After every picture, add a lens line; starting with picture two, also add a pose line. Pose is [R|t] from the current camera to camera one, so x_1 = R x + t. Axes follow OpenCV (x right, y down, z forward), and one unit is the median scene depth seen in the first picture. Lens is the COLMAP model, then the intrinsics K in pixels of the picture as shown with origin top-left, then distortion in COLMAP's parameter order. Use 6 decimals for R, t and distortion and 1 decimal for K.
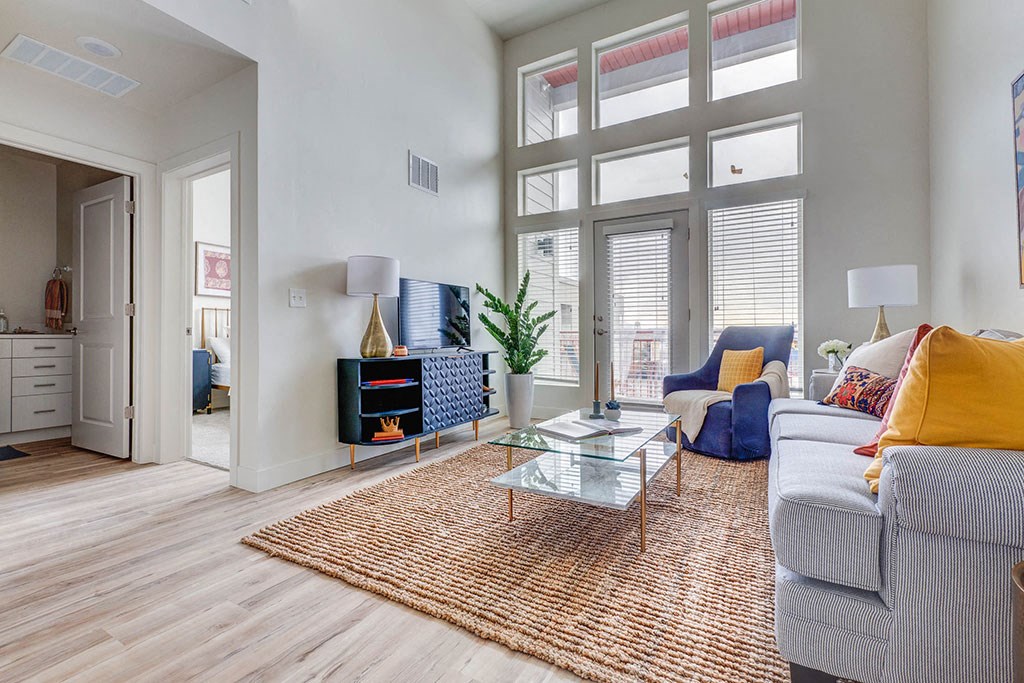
lens RADIAL K [[458.3, 0, 510.5], [0, 458.3, 337.3], [0, 0, 1]] dist [0.002185, 0.001451]
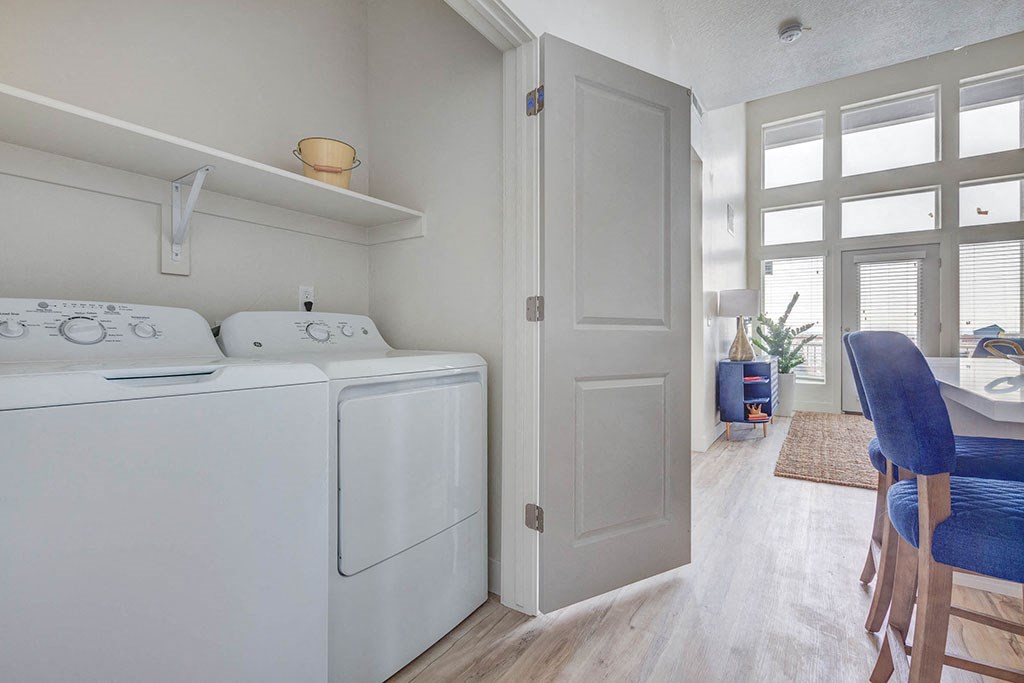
lens RADIAL K [[458.3, 0, 519.2], [0, 458.3, 339.7], [0, 0, 1]] dist [0.002185, 0.001451]
pose [[0.997269, 0.000395, -0.073855, -0.650087], [-0.000046, 0.999989, 0.004722, -0.021717], [0.073856, -0.004706, 0.997258, -0.334093]]
